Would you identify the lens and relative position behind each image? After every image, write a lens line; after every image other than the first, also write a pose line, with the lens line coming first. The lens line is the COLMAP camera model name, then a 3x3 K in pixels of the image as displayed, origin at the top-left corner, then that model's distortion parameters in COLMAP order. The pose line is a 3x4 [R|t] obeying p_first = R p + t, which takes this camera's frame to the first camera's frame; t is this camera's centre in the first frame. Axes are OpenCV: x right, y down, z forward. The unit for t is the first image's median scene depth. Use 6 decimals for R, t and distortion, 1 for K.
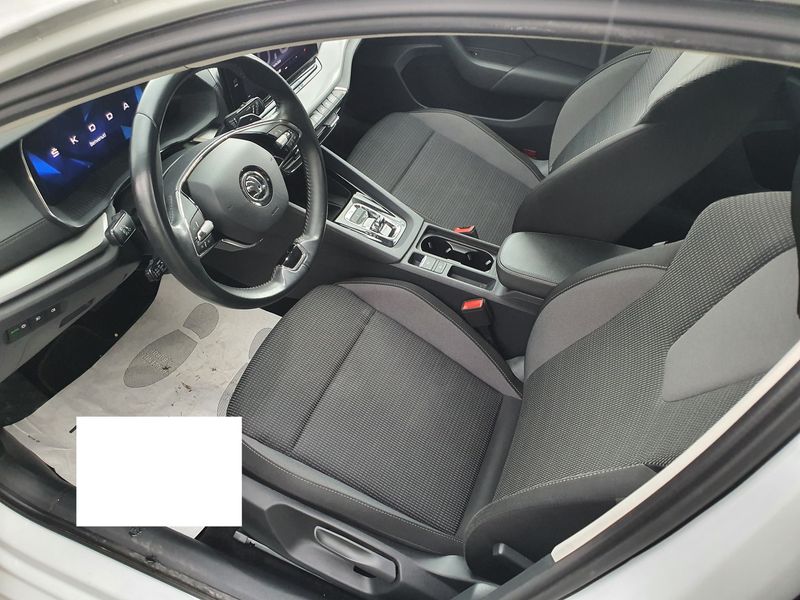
lens RADIAL K [[600.2, 0, 400.0], [0, 600.2, 300.0], [0, 0, 1]] dist [0.034483, -0.055154]
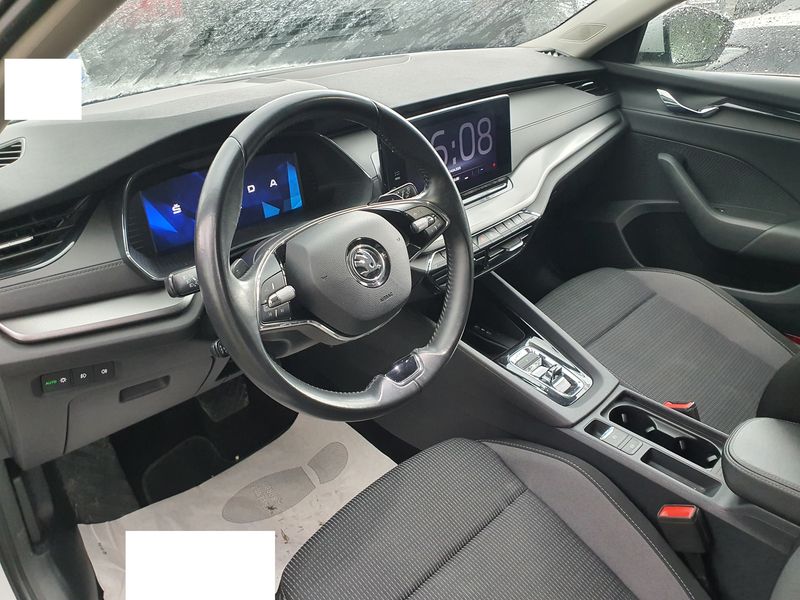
lens RADIAL K [[600.2, 0, 400.0], [0, 600.2, 300.0], [0, 0, 1]] dist [0.034483, -0.055154]
pose [[0.916806, 0.105469, -0.385154, 0.071504], [-0.227396, 0.930729, -0.286418, 0.047327], [0.328265, 0.350172, 0.877281, 0.246108]]
